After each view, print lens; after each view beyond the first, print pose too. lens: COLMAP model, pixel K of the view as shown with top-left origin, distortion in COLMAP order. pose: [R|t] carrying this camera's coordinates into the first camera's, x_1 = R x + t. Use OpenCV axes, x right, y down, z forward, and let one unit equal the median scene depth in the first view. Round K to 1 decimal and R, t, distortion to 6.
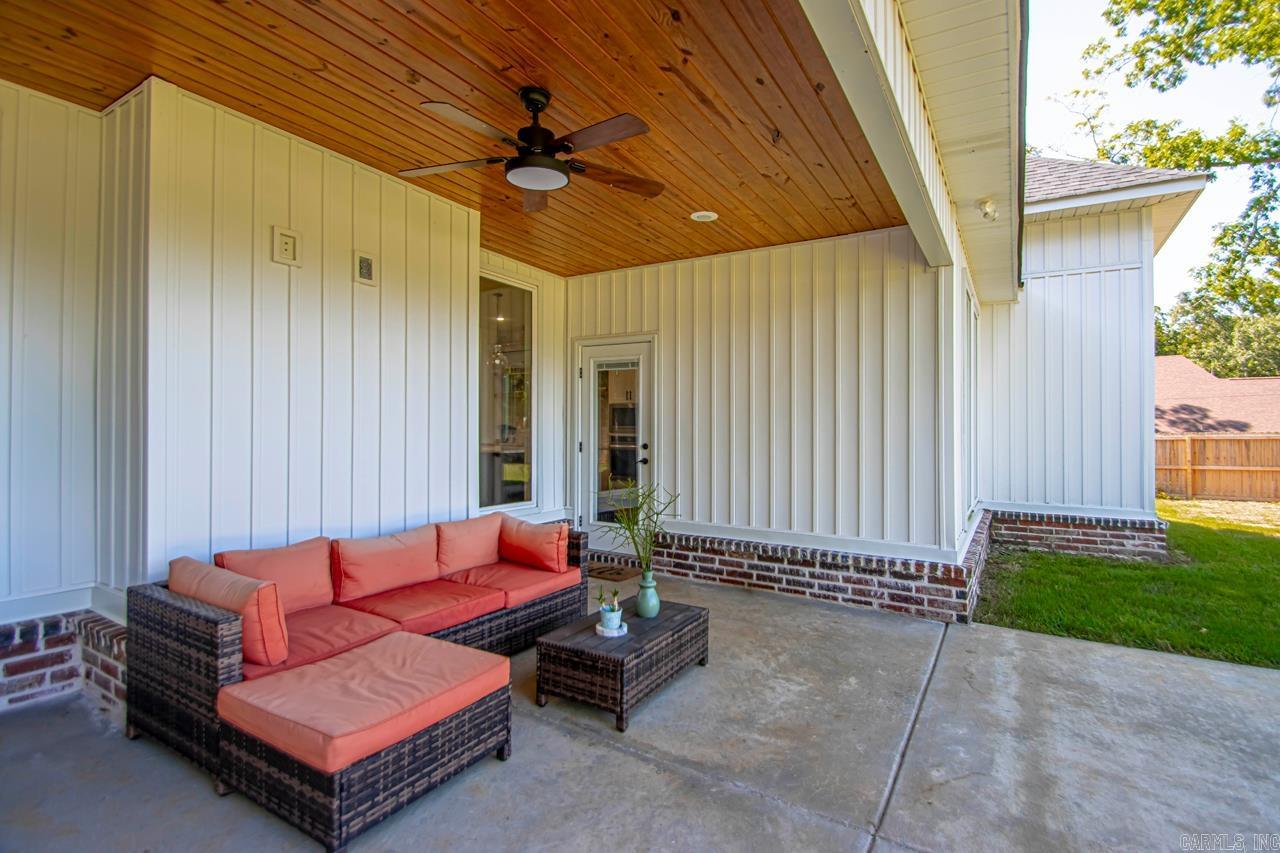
lens RADIAL K [[618.7, 0, 640.7], [0, 618.7, 417.4], [0, 0, 1]] dist [-0.002543, -0.000488]
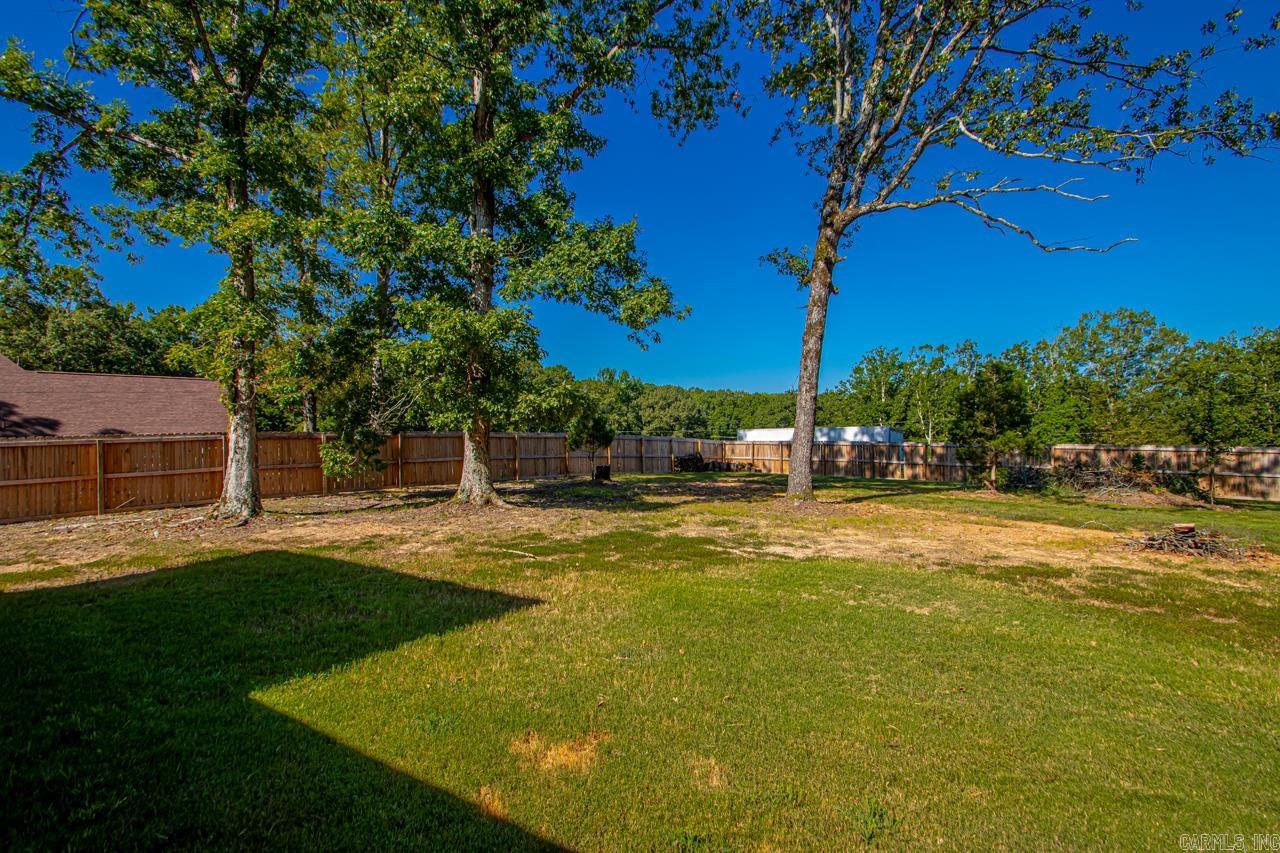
lens RADIAL K [[618.7, 0, 643.0], [0, 618.7, 418.4], [0, 0, 1]] dist [-0.002543, -0.000488]
pose [[0.050853, -0.000413, 0.998706, 0.091593], [-0.011155, 0.999937, 0.000981, -0.004299], [-0.998644, -0.011190, 0.050845, 0.063301]]
